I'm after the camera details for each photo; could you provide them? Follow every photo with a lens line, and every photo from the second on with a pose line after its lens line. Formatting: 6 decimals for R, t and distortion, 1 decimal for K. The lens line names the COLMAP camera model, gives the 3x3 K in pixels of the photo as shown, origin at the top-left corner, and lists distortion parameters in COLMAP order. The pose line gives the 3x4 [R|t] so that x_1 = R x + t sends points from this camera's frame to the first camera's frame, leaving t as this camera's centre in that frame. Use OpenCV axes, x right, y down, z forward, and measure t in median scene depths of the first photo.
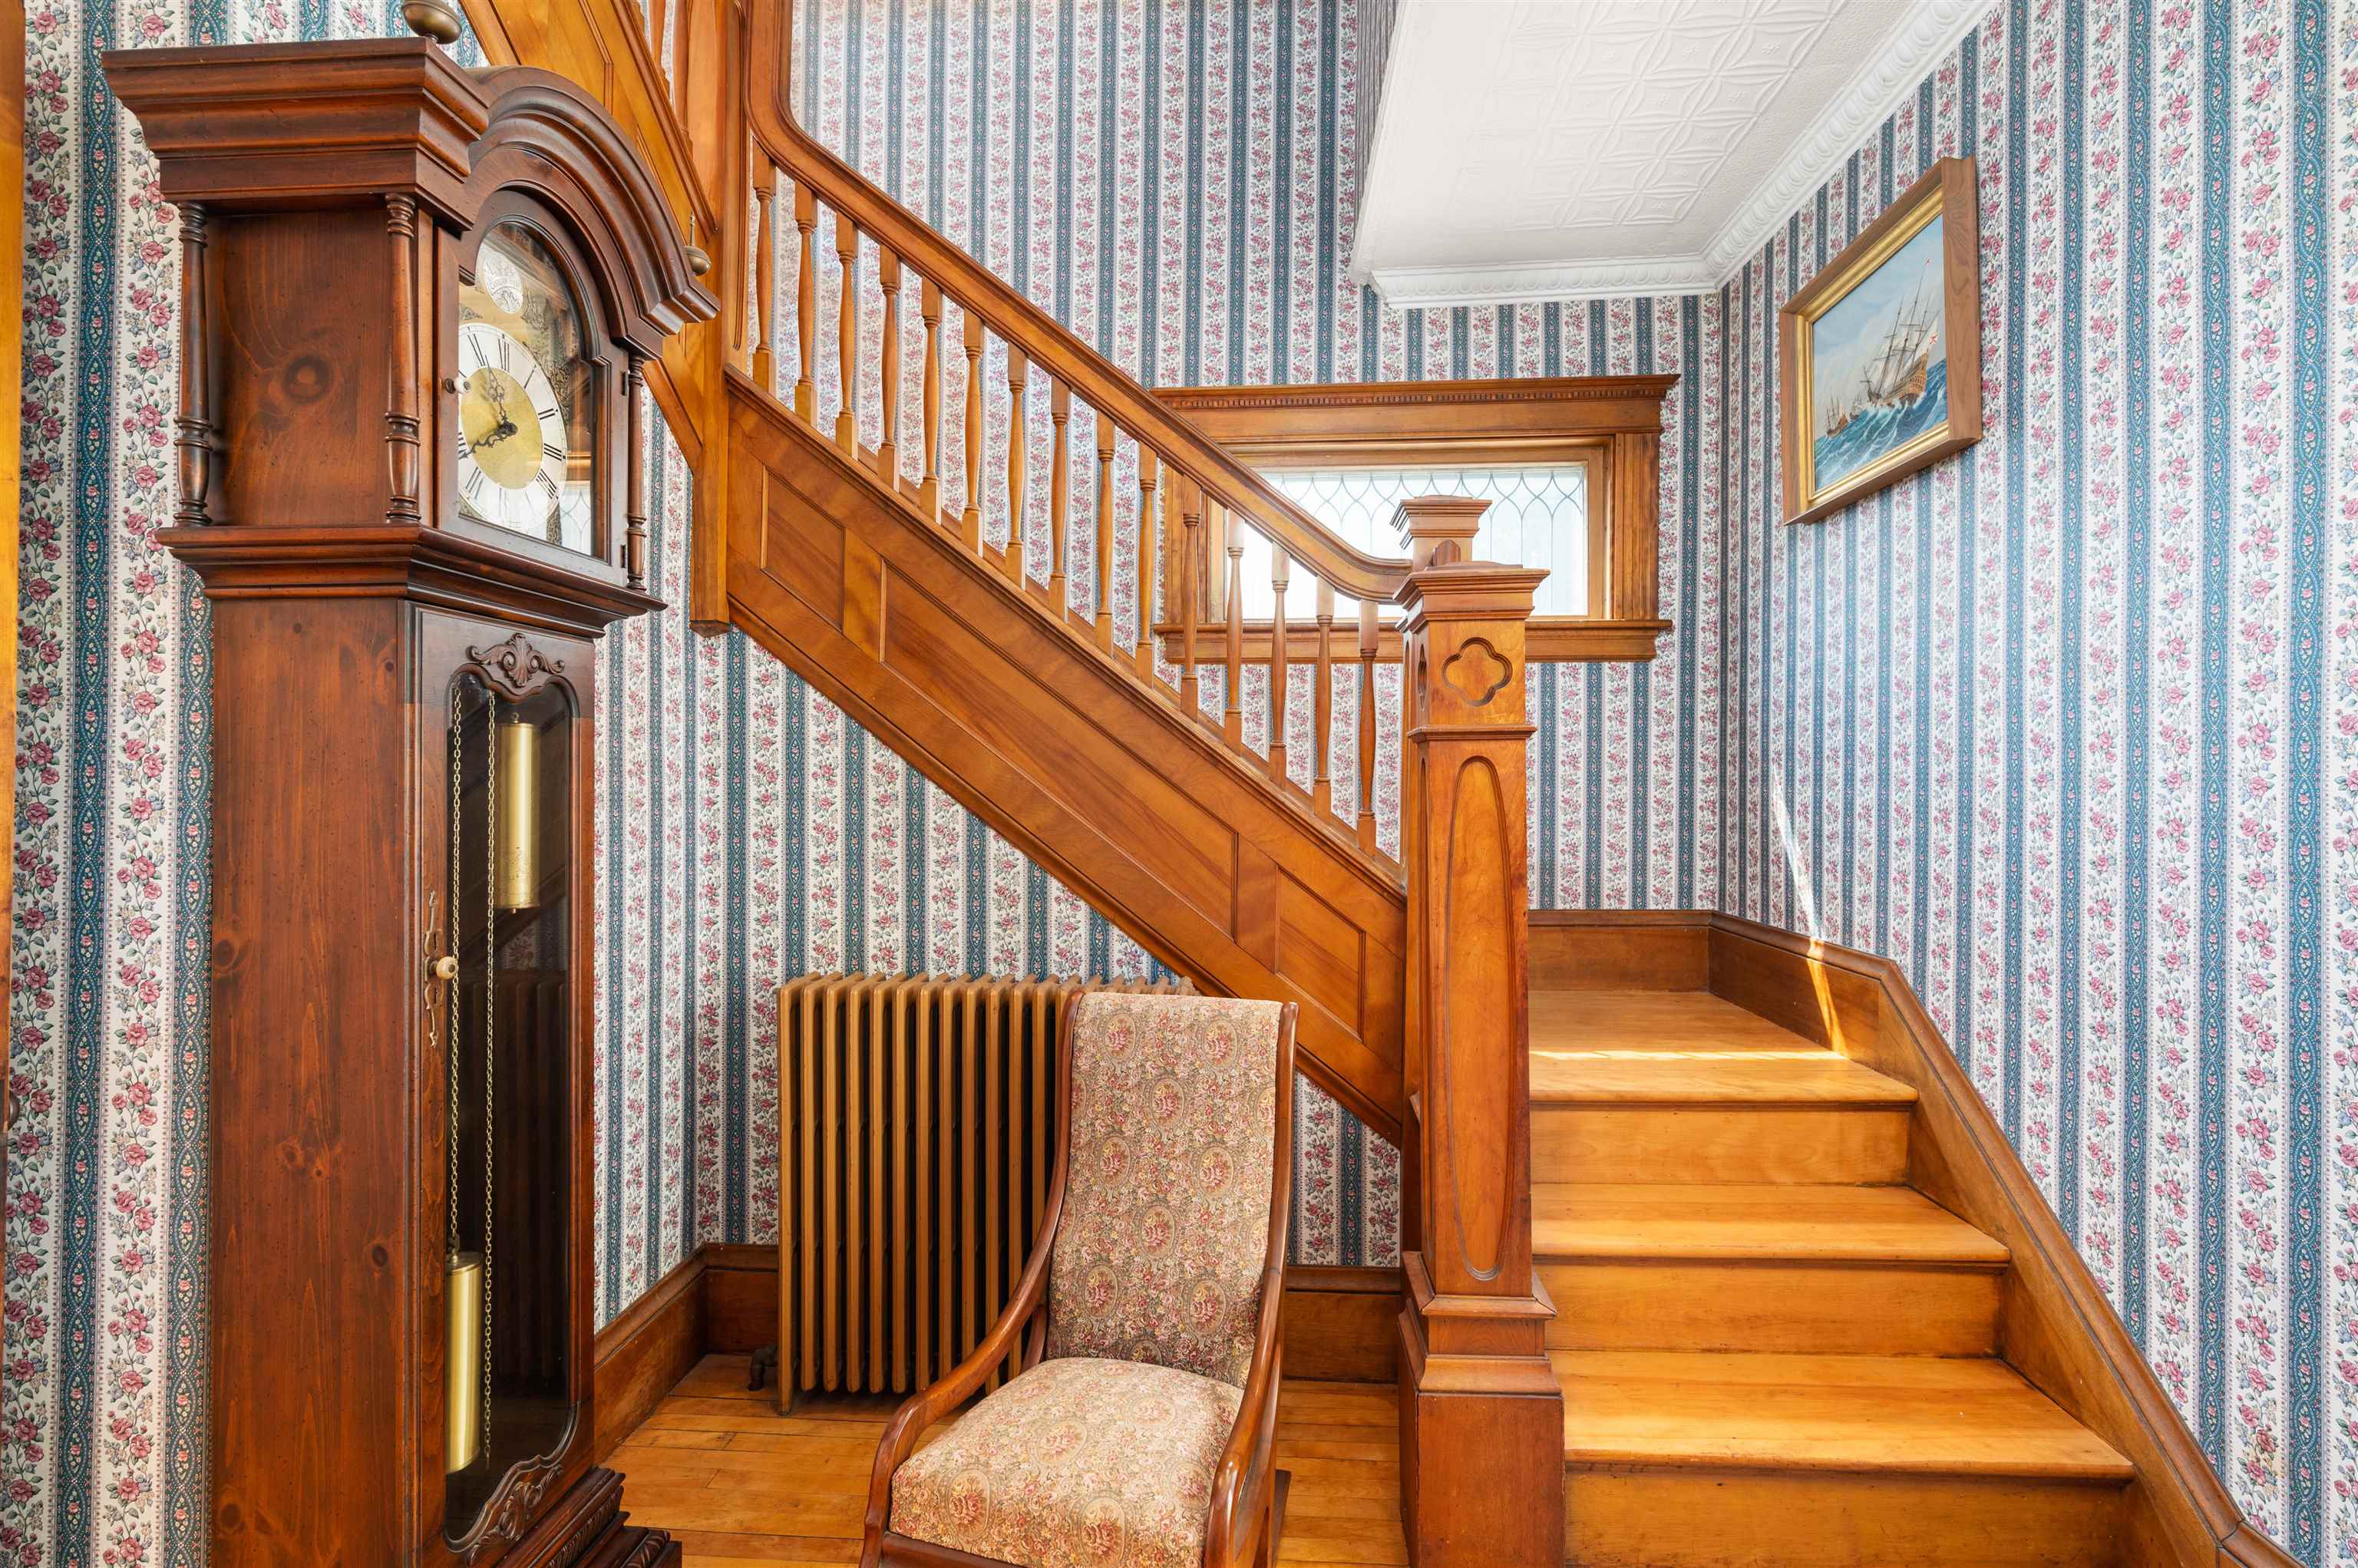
lens RADIAL K [[1081.0, 0, 1186.1], [0, 1081.0, 785.1], [0, 0, 1]] dist [-0.006097, -0.001077]
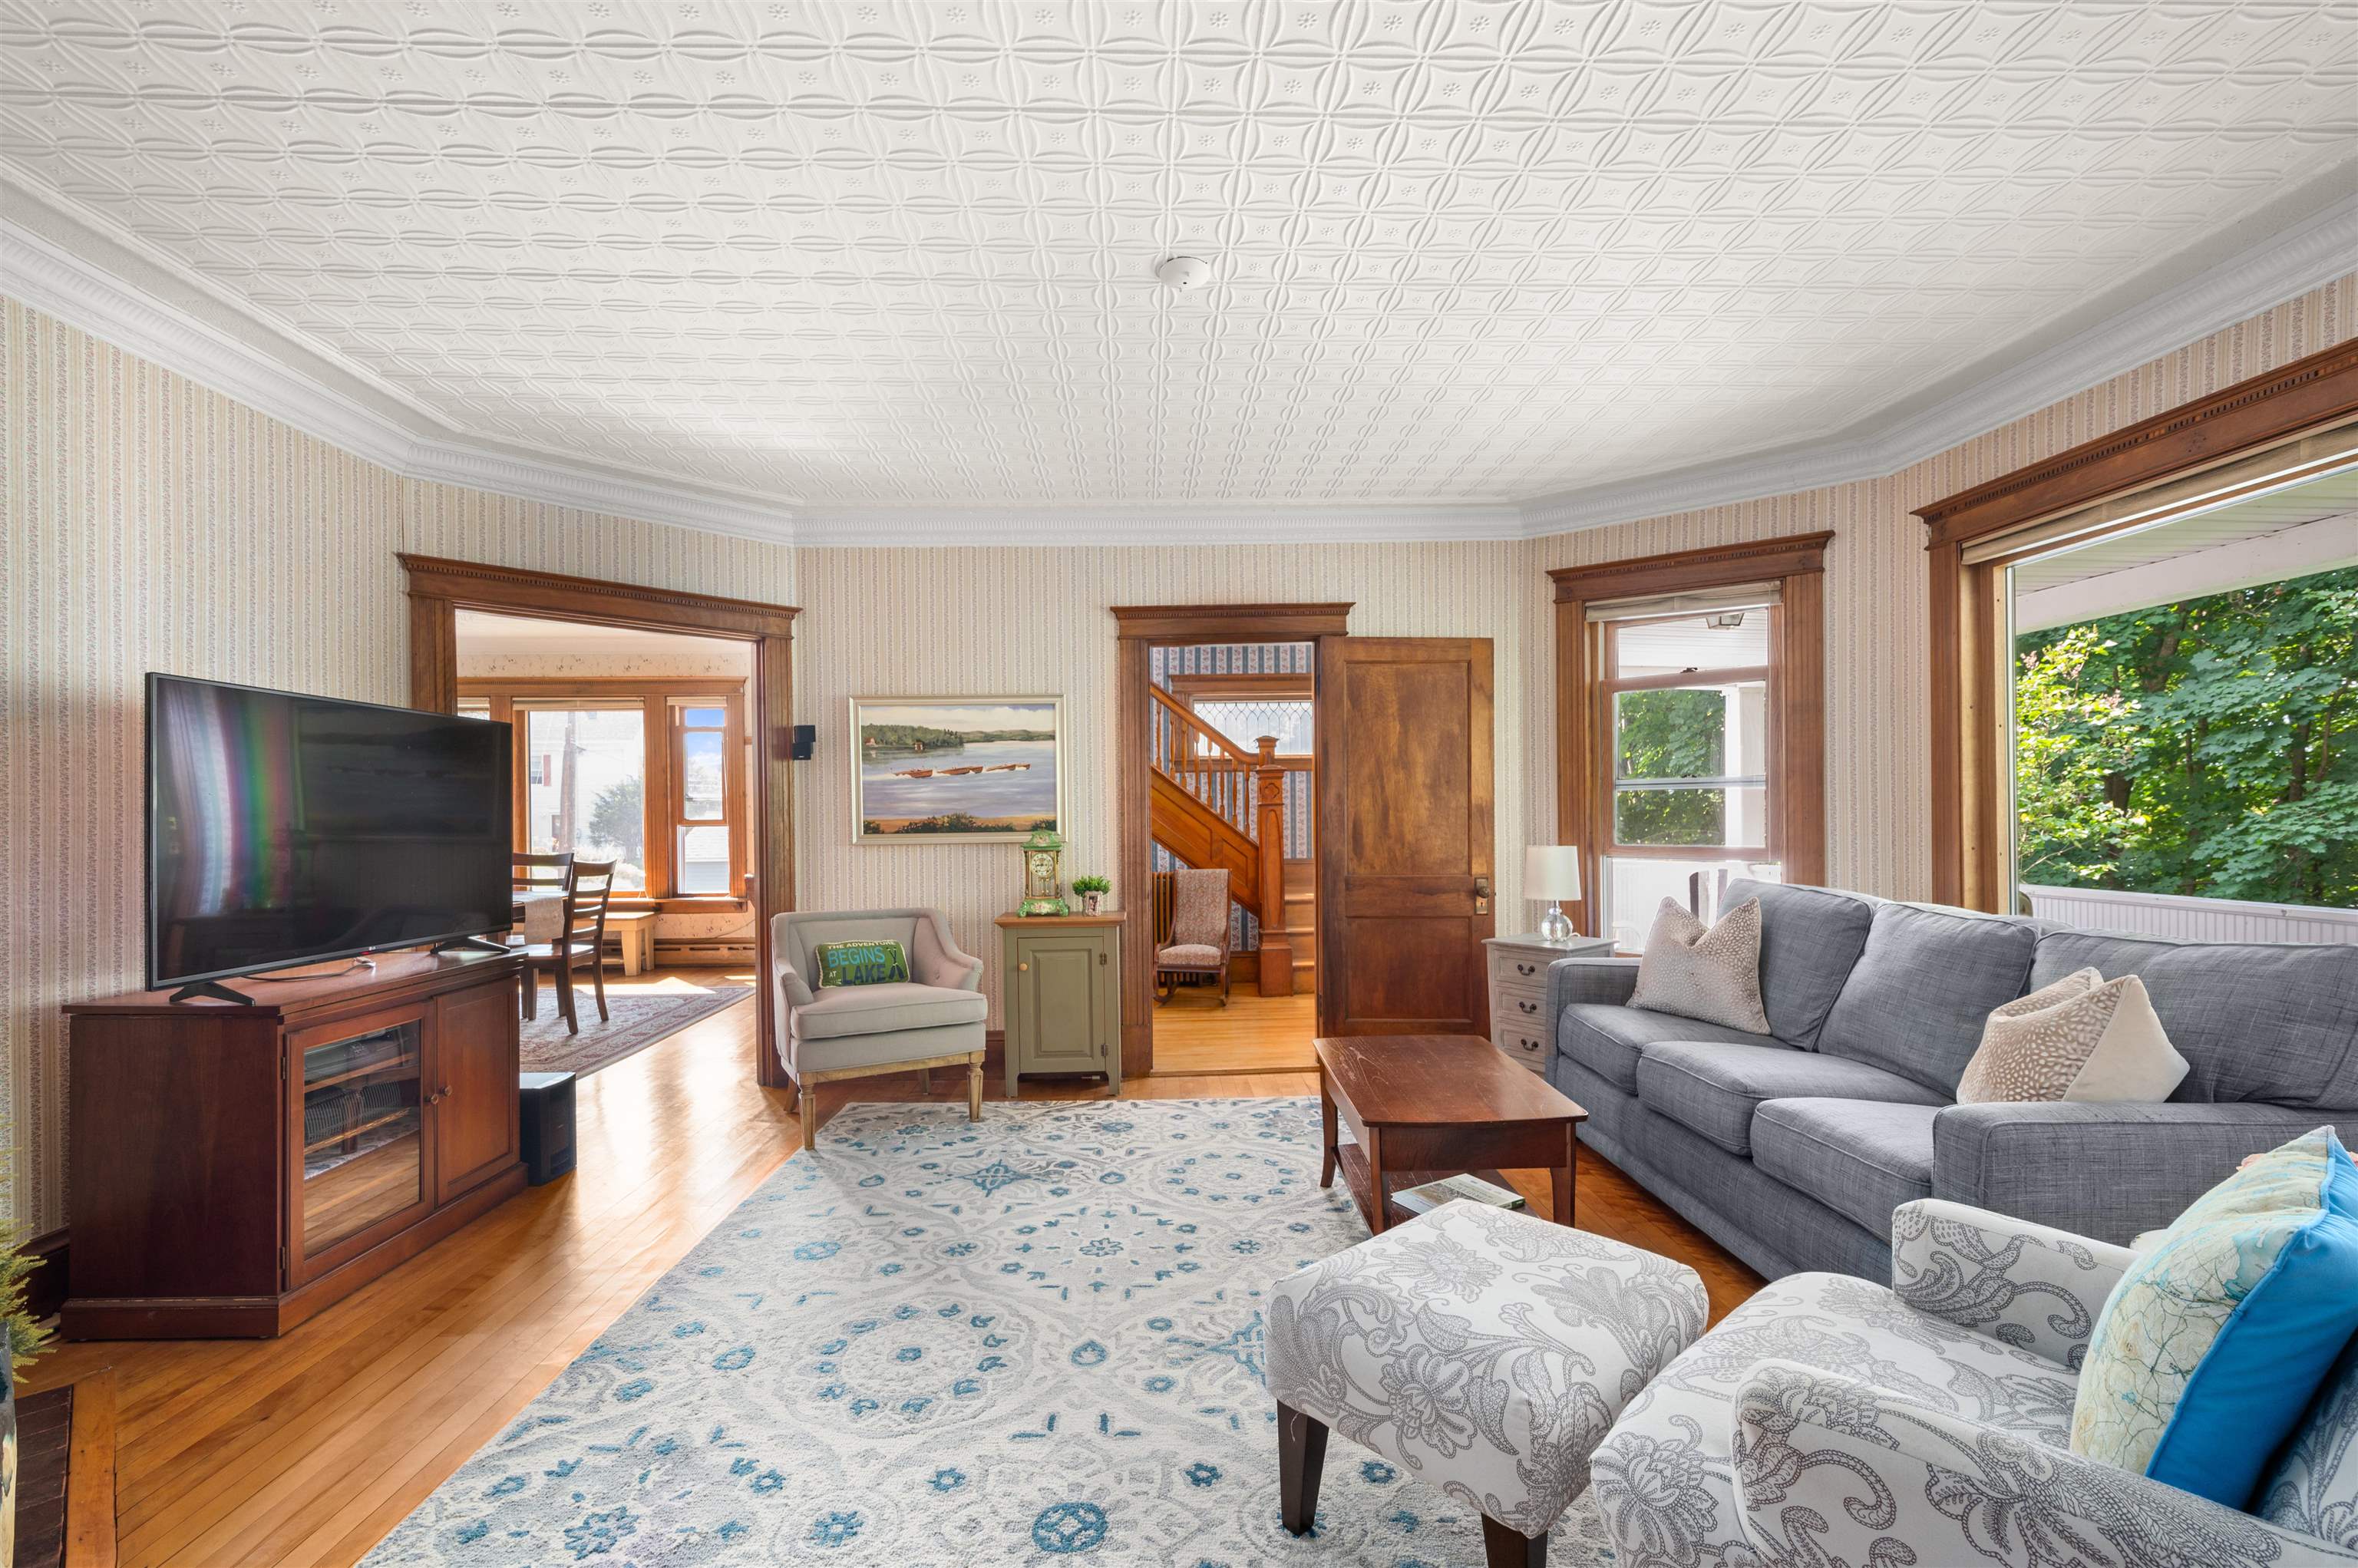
lens RADIAL K [[1005.7, 0, 1161.8], [0, 1005.7, 805.0], [0, 0, 1]] dist [0.002615, 0.000025]
pose [[0.995491, -0.011494, 0.094162, -0.427276], [0.012026, 0.999915, -0.005075, -0.023411], [-0.094095, 0.006184, 0.995544, -2.285870]]
